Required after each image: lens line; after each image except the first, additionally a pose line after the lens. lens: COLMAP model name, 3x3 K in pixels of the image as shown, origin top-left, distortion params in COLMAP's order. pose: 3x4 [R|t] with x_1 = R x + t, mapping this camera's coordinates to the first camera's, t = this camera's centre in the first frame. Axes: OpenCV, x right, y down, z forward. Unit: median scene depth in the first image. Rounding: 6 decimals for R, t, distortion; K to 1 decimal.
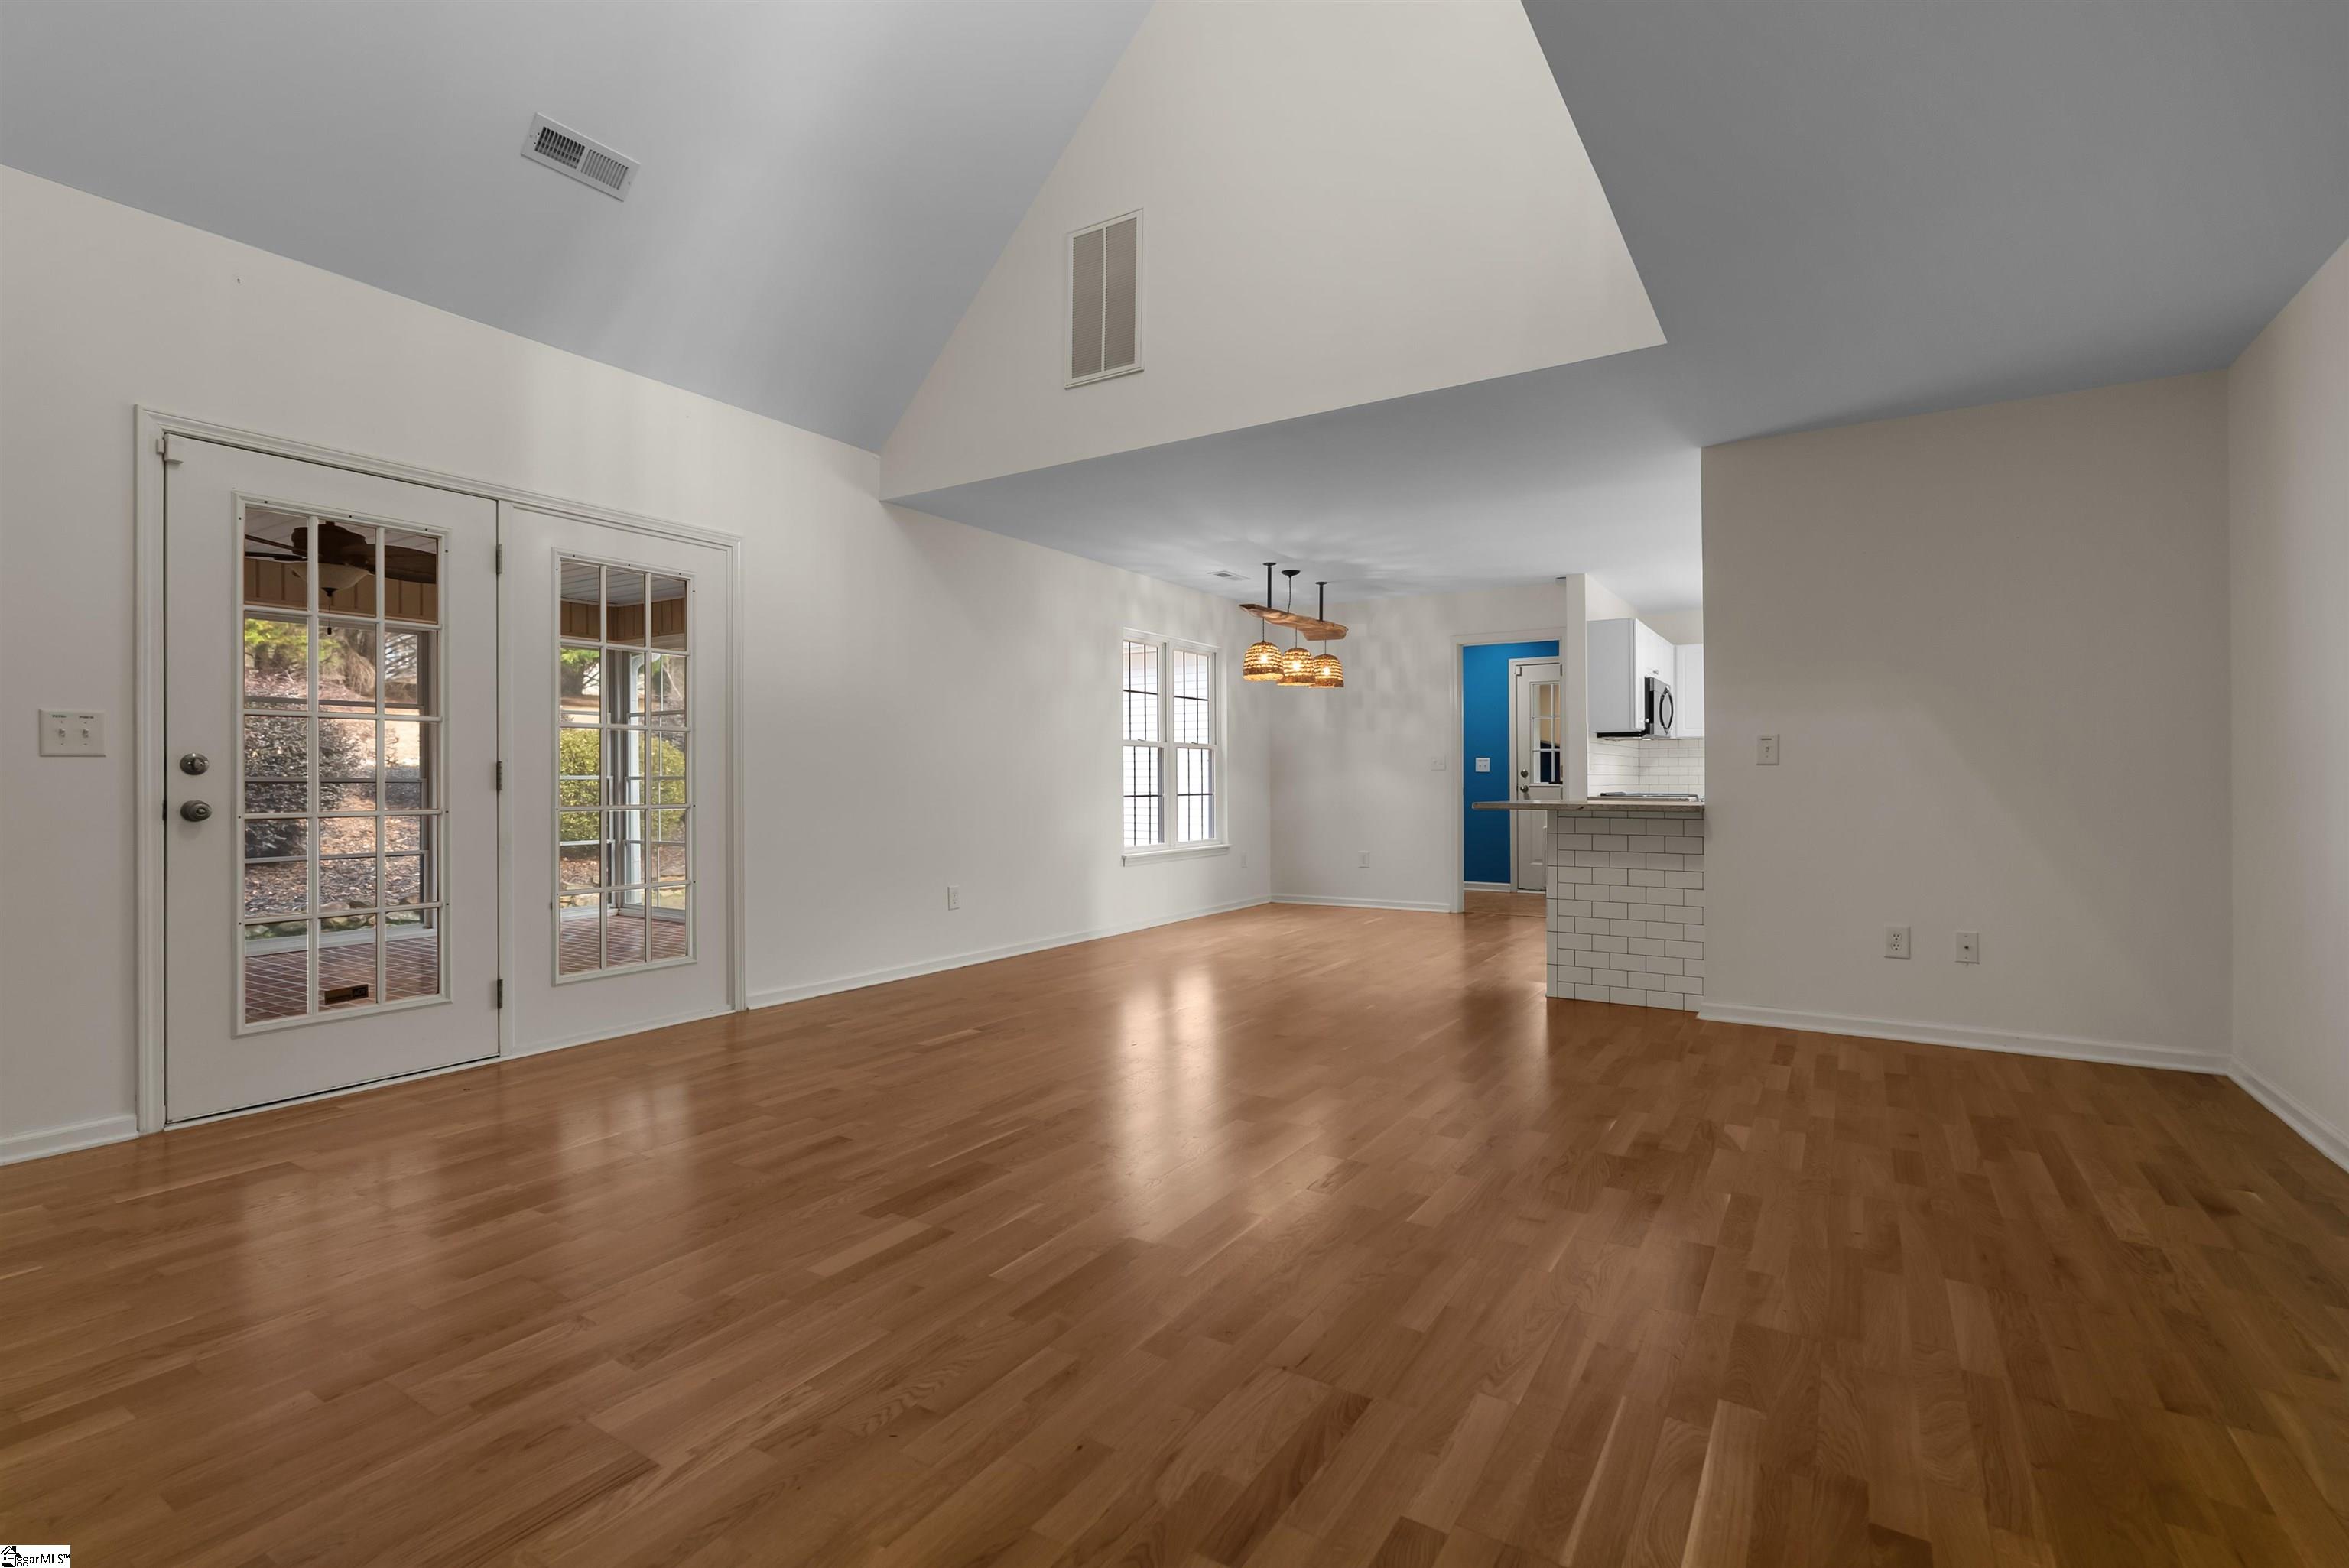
lens RADIAL K [[1060.3, 0, 1186.4], [0, 1060.3, 778.9], [0, 0, 1]] dist [-0.007766, 0.001339]
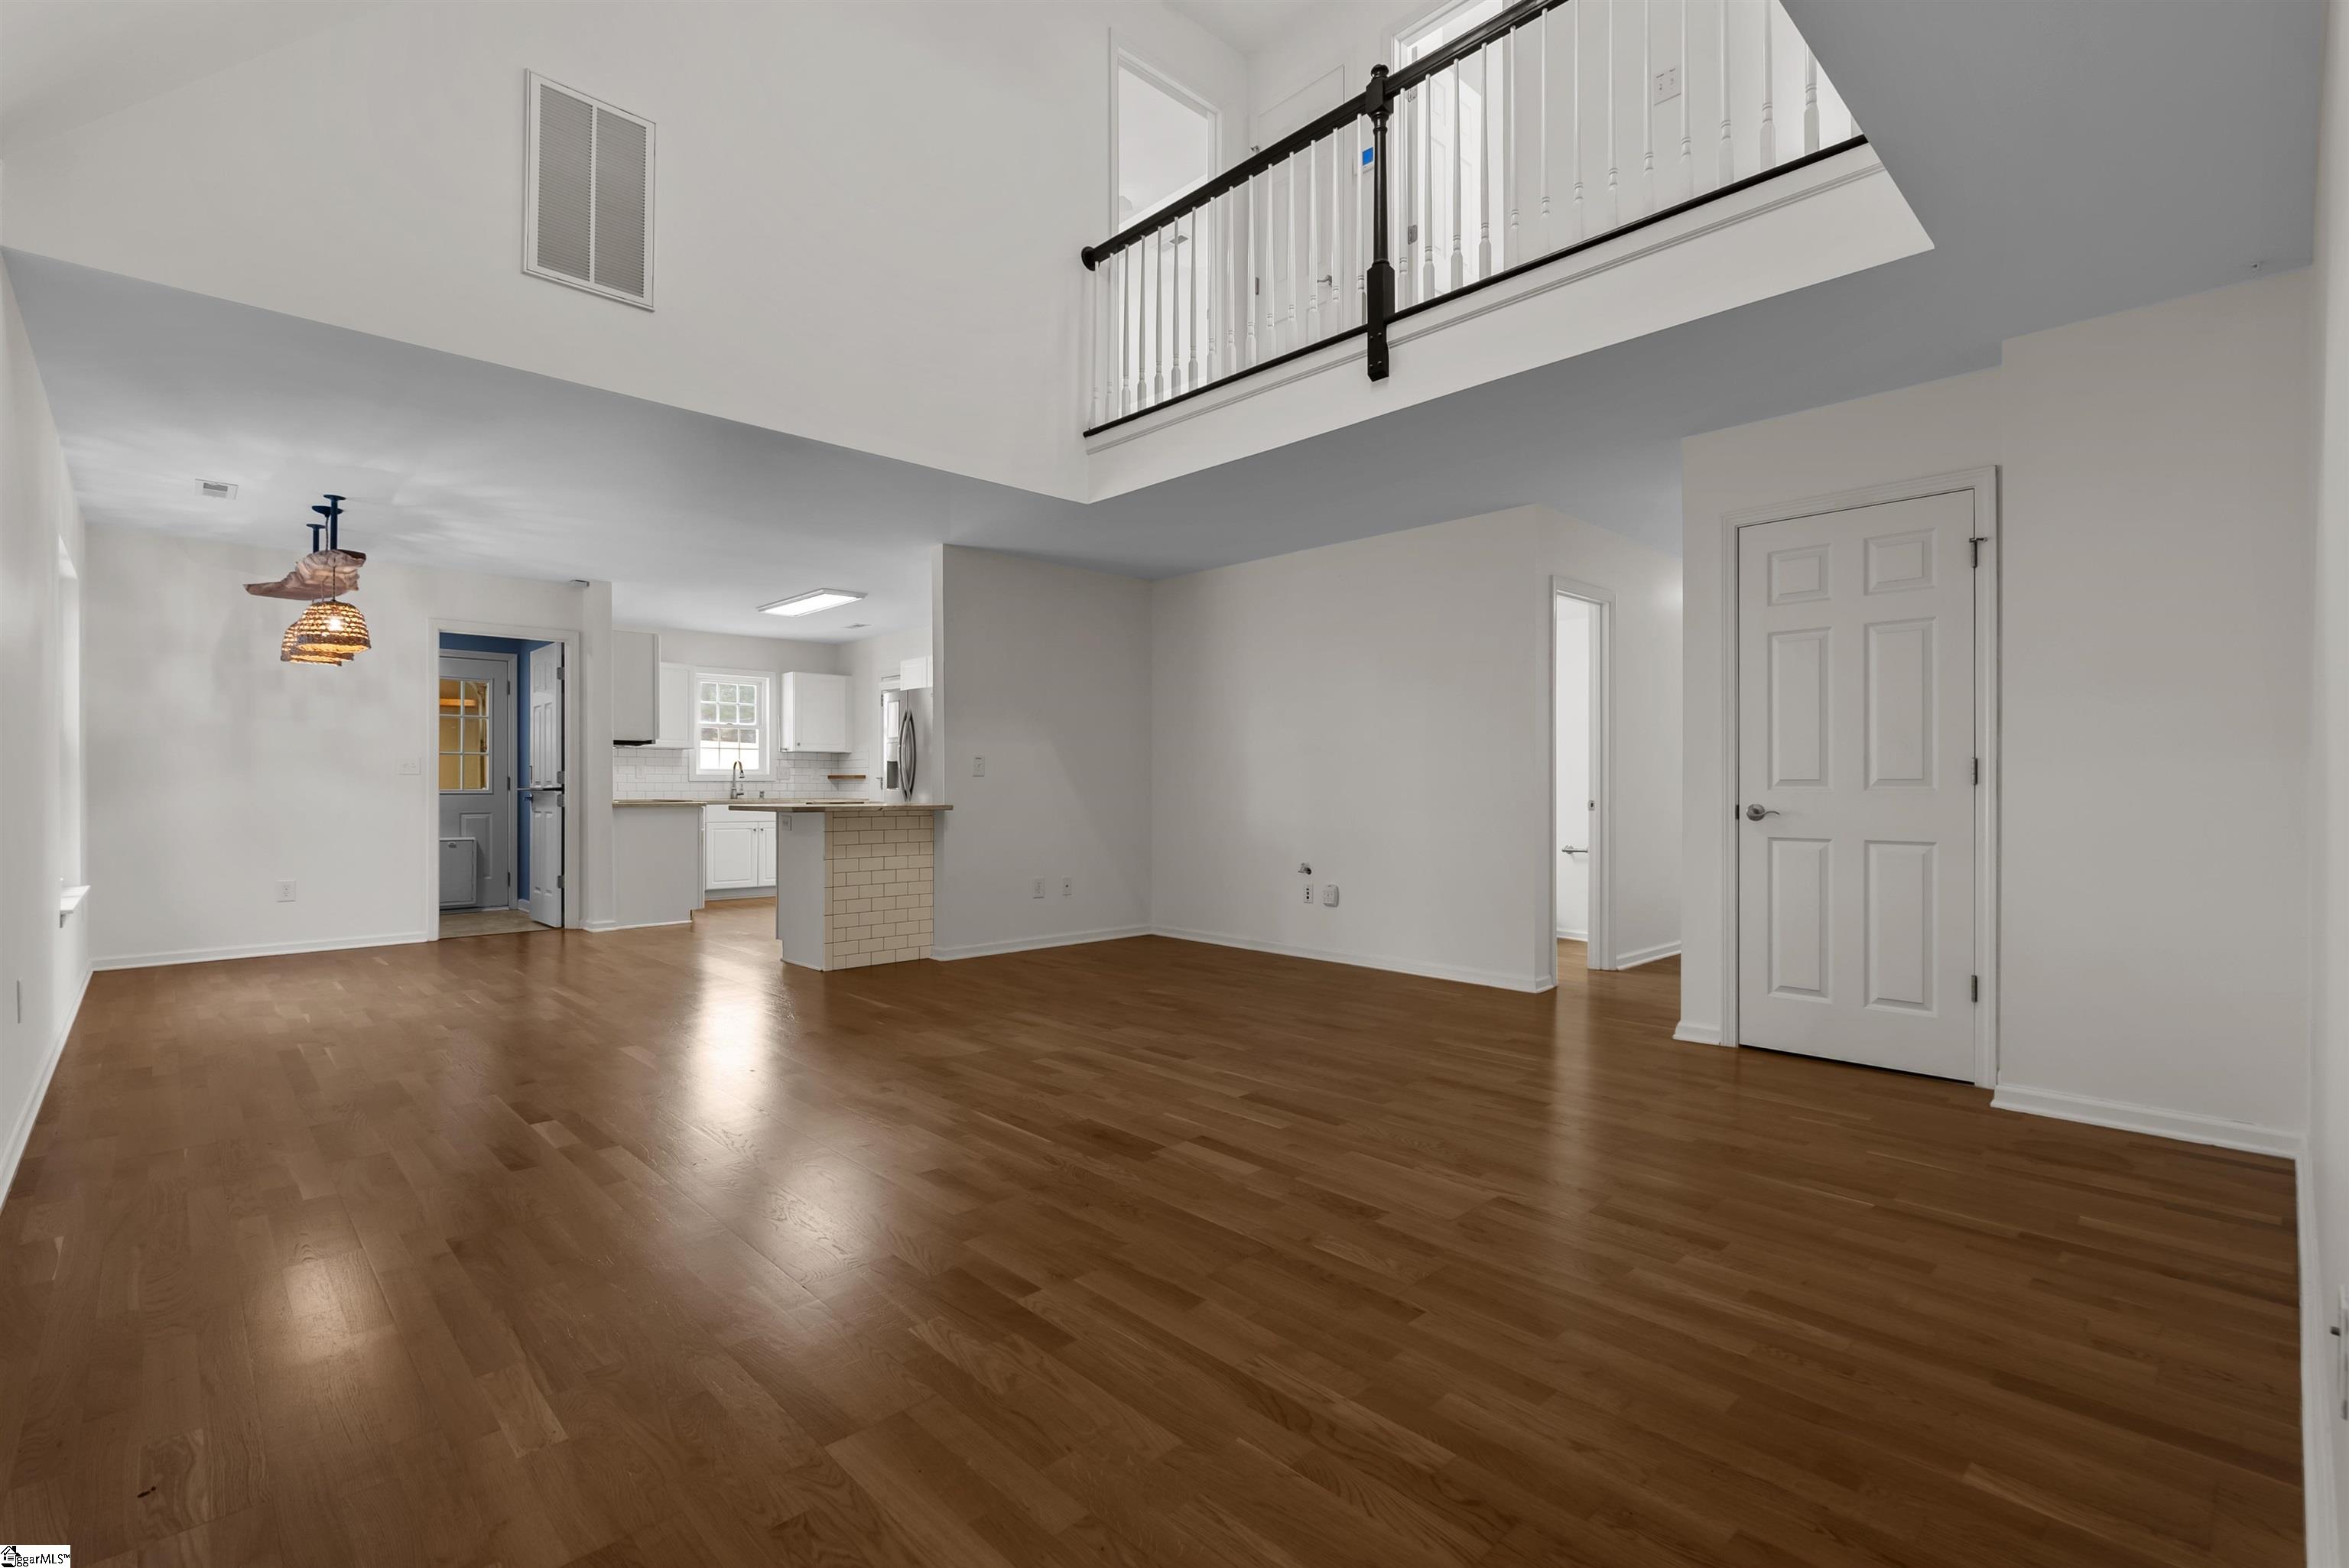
lens RADIAL K [[1060.3, 0, 1182.1], [0, 1060.3, 782.4], [0, 0, 1]] dist [-0.007766, 0.001339]
pose [[0.237213, 0.006473, 0.971436, -0.839951], [-0.003367, 0.999977, -0.005841, 0.002865], [-0.971452, -0.001885, 0.237230, 0.406658]]
